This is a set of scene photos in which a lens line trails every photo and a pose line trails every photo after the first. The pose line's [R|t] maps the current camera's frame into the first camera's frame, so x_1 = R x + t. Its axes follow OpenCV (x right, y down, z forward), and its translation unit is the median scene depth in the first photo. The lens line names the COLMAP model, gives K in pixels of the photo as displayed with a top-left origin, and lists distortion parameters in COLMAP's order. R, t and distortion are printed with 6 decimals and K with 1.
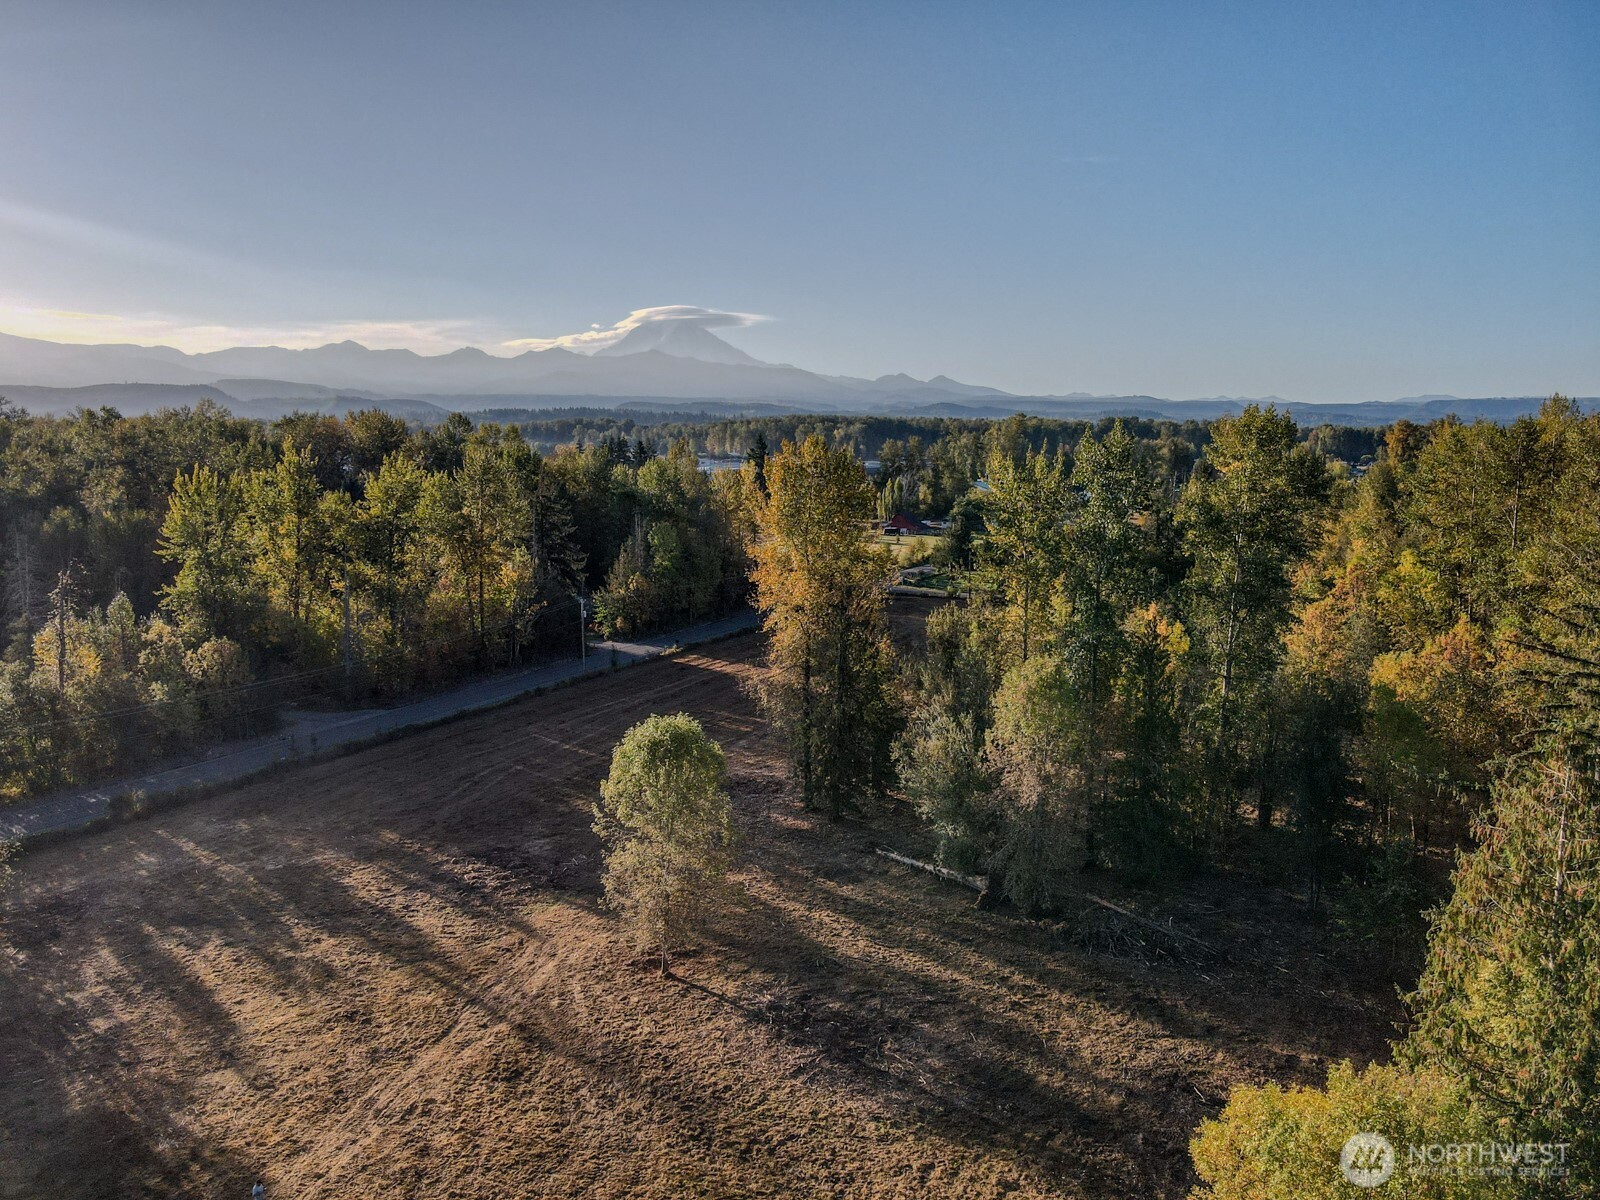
lens RADIAL K [[1162.3, 0, 798.4], [0, 1162.3, 601.2], [0, 0, 1]] dist [-0.003300, 0.014717]
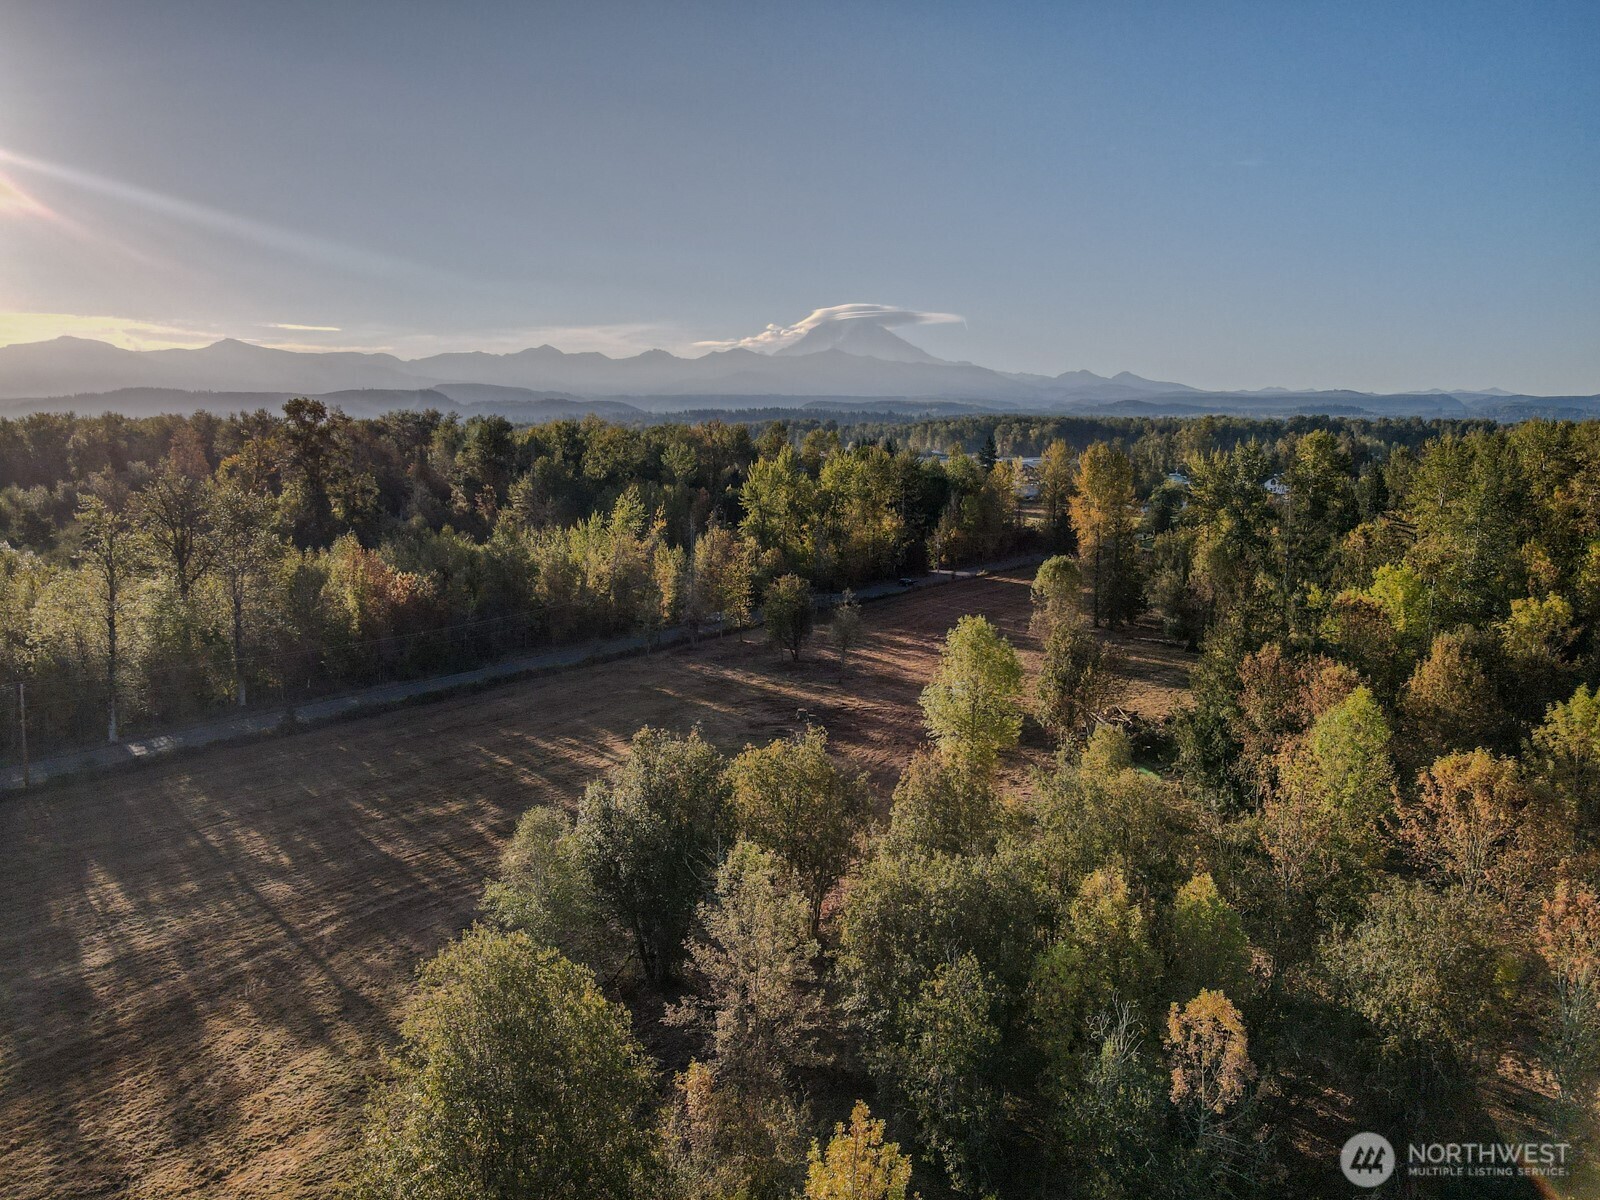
lens RADIAL K [[1162.3, 0, 801.3], [0, 1162.3, 592.3], [0, 0, 1]] dist [-0.003300, 0.014717]
pose [[0.989115, 0.016226, -0.146248, -0.018737], [-0.017084, 0.999843, -0.004611, 0.012547], [0.146150, 0.007060, 0.989237, -0.099429]]
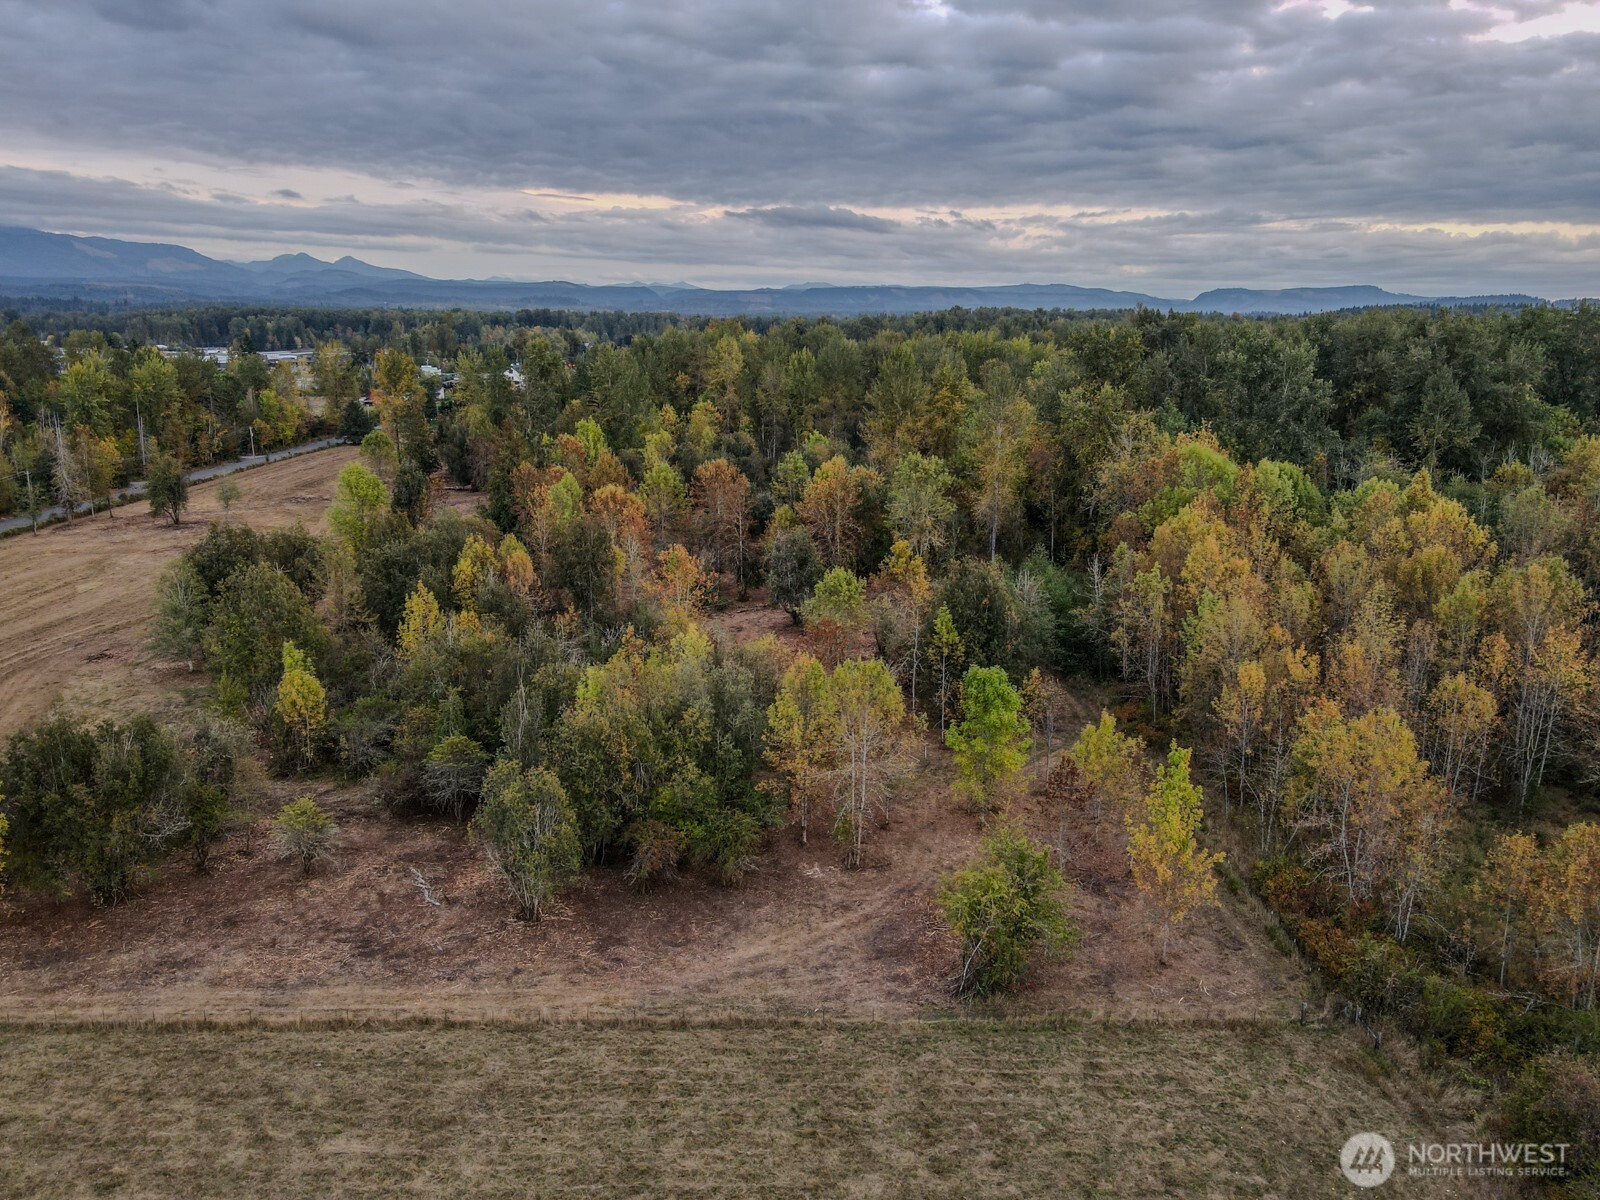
lens RADIAL K [[1162.3, 0, 803.0], [0, 1162.3, 601.5], [0, 0, 1]] dist [-0.003300, 0.014717]
pose [[0.887069, -0.110764, 0.448152, -0.038141], [0.067733, 0.991511, 0.110989, 0.019632], [-0.456641, -0.068101, 0.887041, -0.175316]]
